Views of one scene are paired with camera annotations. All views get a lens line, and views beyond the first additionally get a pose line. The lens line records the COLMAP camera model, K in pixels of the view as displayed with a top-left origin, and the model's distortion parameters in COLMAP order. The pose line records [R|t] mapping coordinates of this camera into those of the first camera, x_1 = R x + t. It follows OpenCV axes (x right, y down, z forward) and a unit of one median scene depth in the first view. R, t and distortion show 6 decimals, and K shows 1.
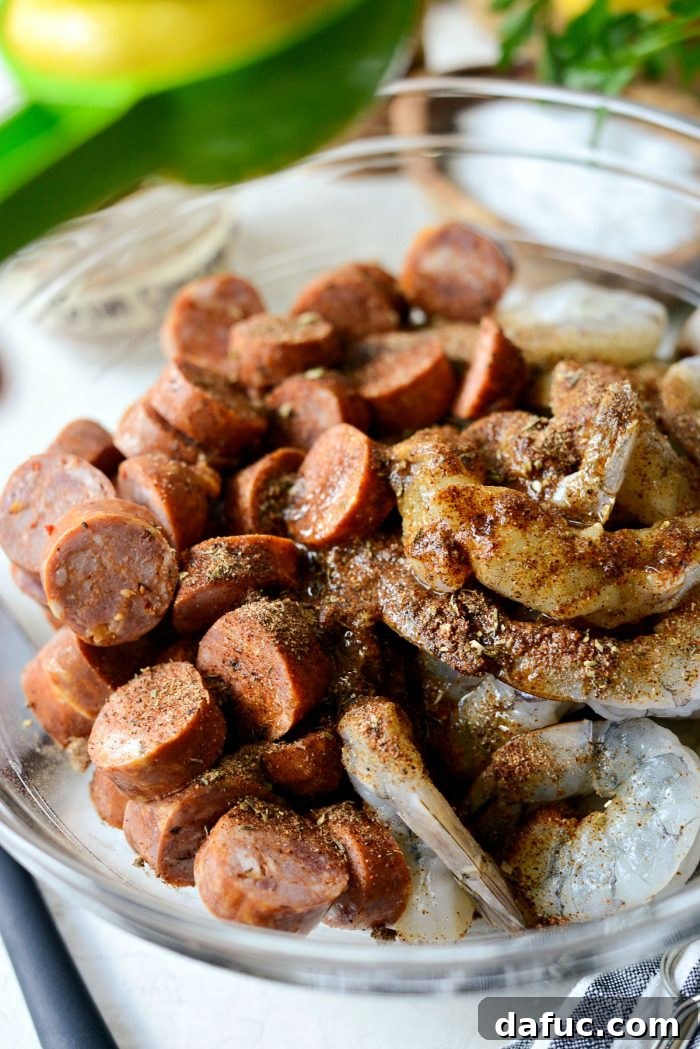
lens RADIAL K [[1716.3, 0, 350.0], [0, 1716.3, 524.5], [0, 0, 1]] dist [0.049769, -0.165855]
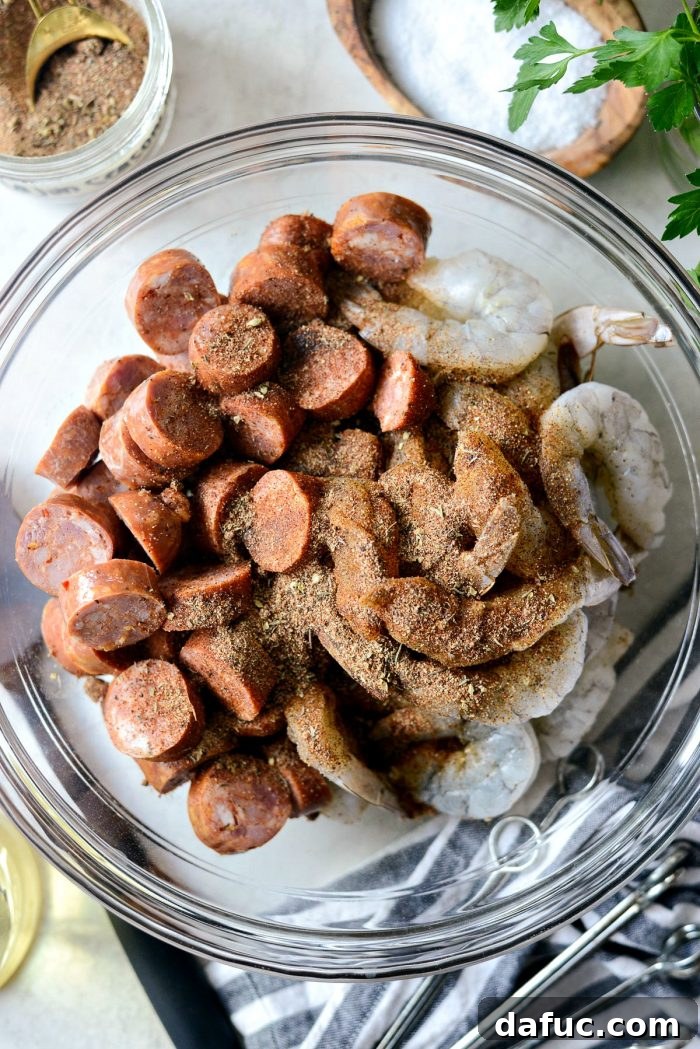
lens RADIAL K [[1716.3, 0, 350.0], [0, 1716.3, 524.5], [0, 0, 1]] dist [0.049769, -0.165855]
pose [[0.994667, -0.013957, 0.102189, -0.095054], [-0.053787, 0.775200, 0.629421, -0.888149], [-0.088002, -0.631561, 0.770316, 0.002801]]
